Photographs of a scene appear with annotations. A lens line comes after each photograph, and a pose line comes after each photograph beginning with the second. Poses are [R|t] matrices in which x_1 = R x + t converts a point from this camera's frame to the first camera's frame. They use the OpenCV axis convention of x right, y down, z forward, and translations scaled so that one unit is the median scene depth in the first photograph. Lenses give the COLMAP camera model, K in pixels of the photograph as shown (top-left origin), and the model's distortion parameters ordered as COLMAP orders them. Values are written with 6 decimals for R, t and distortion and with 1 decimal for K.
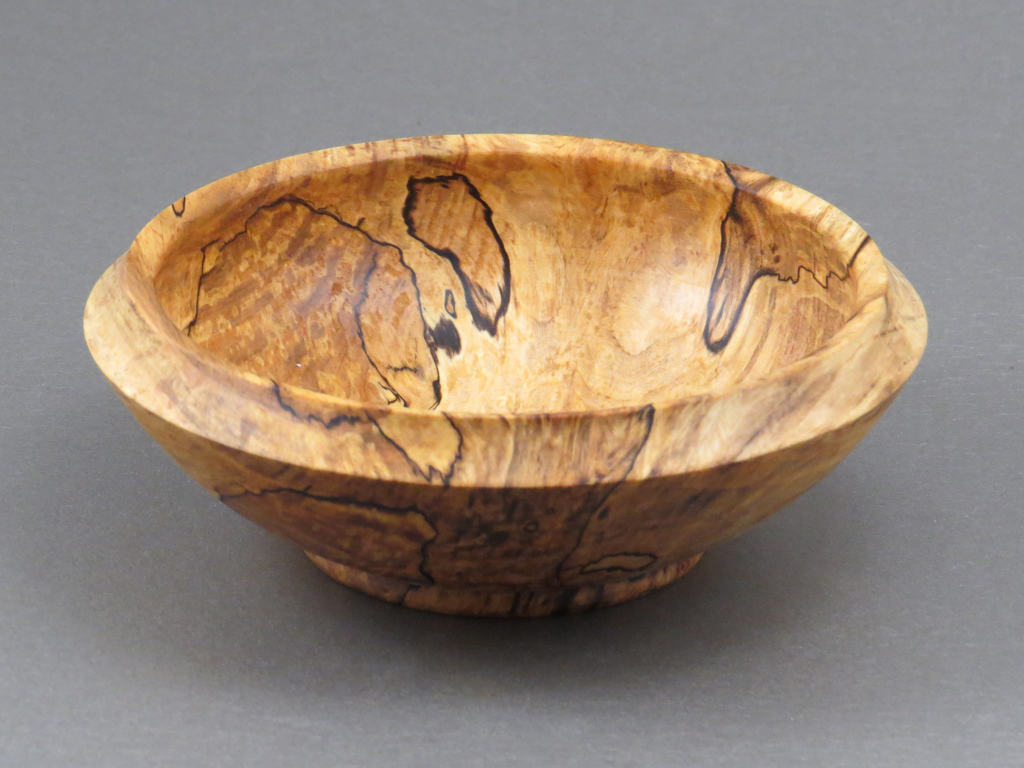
lens RADIAL K [[5093.2, 0, 512.0], [0, 5093.2, 384.0], [0, 0, 1]] dist [0.059560, 1.650663]
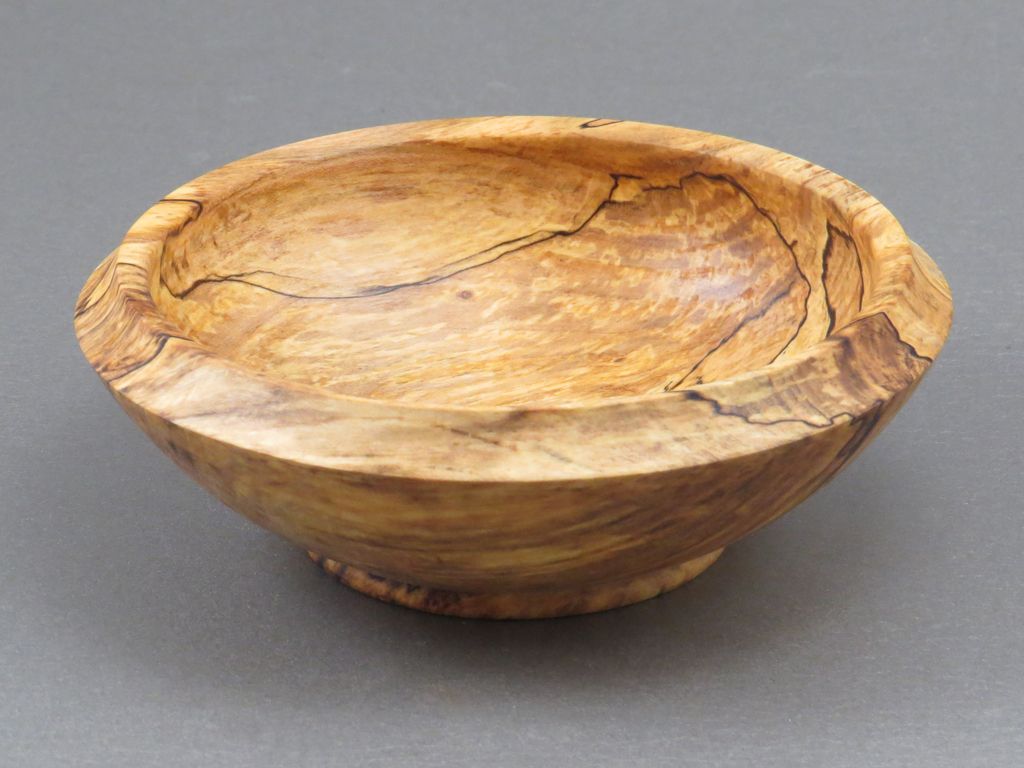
lens RADIAL K [[5093.2, 0, 512.0], [0, 5093.2, 384.0], [0, 0, 1]] dist [0.059560, 1.650663]
pose [[0.194929, 0.372421, -0.907362, 0.832951], [-0.372239, 0.883985, 0.282858, -0.258351], [0.907436, 0.282618, 0.310944, 0.670687]]
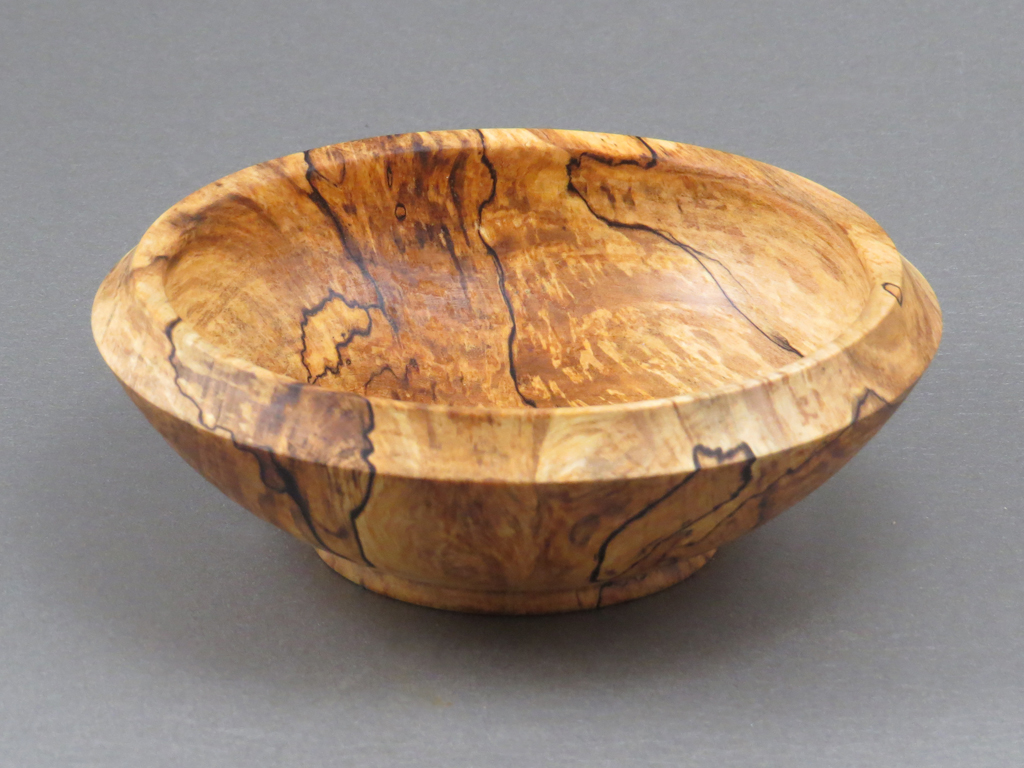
lens RADIAL K [[5093.2, 0, 512.0], [0, 5093.2, 384.0], [0, 0, 1]] dist [0.059560, 1.650663]
pose [[-0.965709, 0.086697, -0.244725, 0.232165], [-0.116698, 0.697065, 0.707447, -0.671895], [0.231923, 0.711747, -0.663045, 1.587223]]
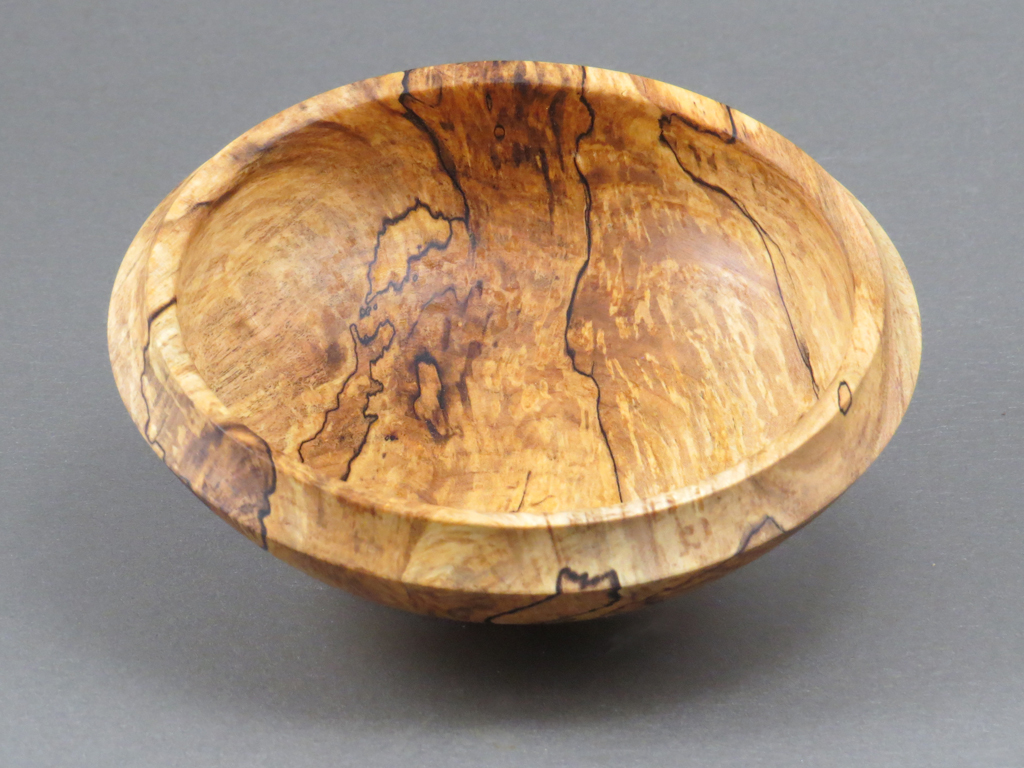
lens RADIAL K [[4883.6, 0, 512.0], [0, 4883.6, 384.0], [0, 0, 1]] dist [0.163033, 0.905459]
pose [[-0.998624, -0.048807, 0.019188, -0.019410], [-0.004700, 0.447691, 0.894176, -0.854263], [-0.052233, 0.892855, -0.447304, 1.385924]]
